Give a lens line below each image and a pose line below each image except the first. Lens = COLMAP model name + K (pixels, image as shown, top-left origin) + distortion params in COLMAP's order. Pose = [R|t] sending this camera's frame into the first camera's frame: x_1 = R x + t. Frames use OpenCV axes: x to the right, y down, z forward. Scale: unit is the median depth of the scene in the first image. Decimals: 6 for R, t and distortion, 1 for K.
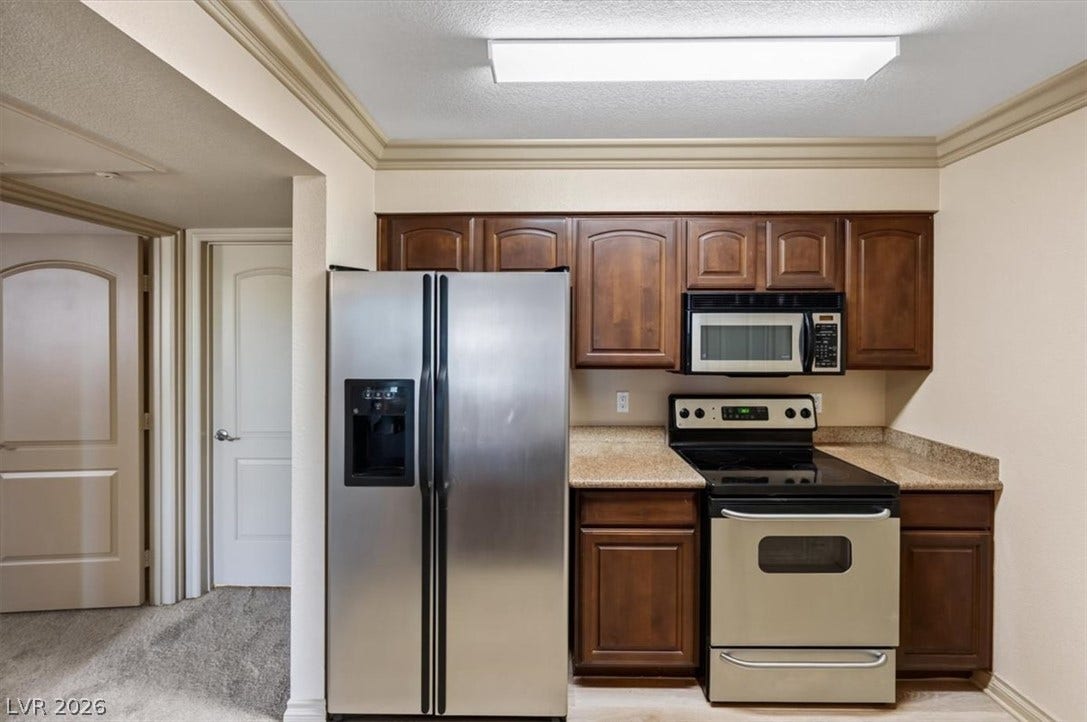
lens RADIAL K [[431.3, 0, 538.9], [0, 431.3, 338.9], [0, 0, 1]] dist [0.000827, -0.000001]
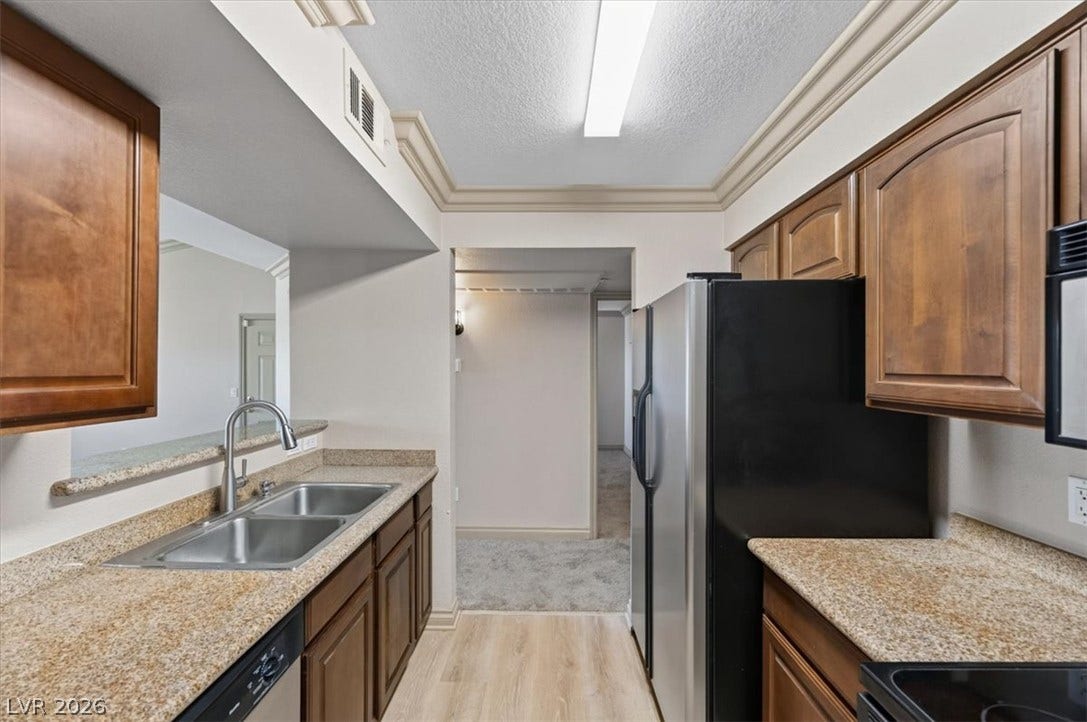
lens RADIAL K [[415.2, 0, 544.7], [0, 415.2, 370.0], [0, 0, 1]] dist [-0.001372, -0.000015]
pose [[0.008803, 0.004993, -0.999949, 0.703631], [-0.006737, 0.999965, 0.004934, 0.019002], [0.999939, 0.006693, 0.008836, 0.539339]]
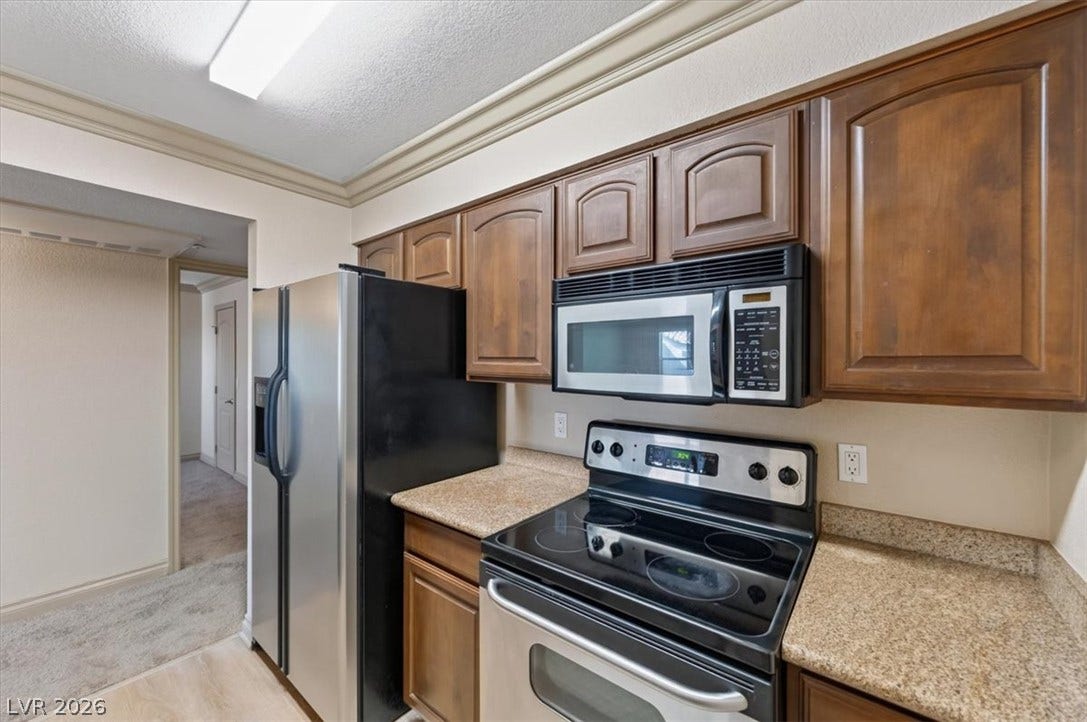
lens RADIAL K [[411.0, 0, 543.5], [0, 411.0, 361.0], [0, 0, 1]] dist [-0.003734, -0.000058]
pose [[0.793893, 0.004745, -0.608039, 0.749446], [-0.007135, 0.999973, -0.001512, 0.031871], [0.608016, 0.005538, 0.793906, 0.429473]]
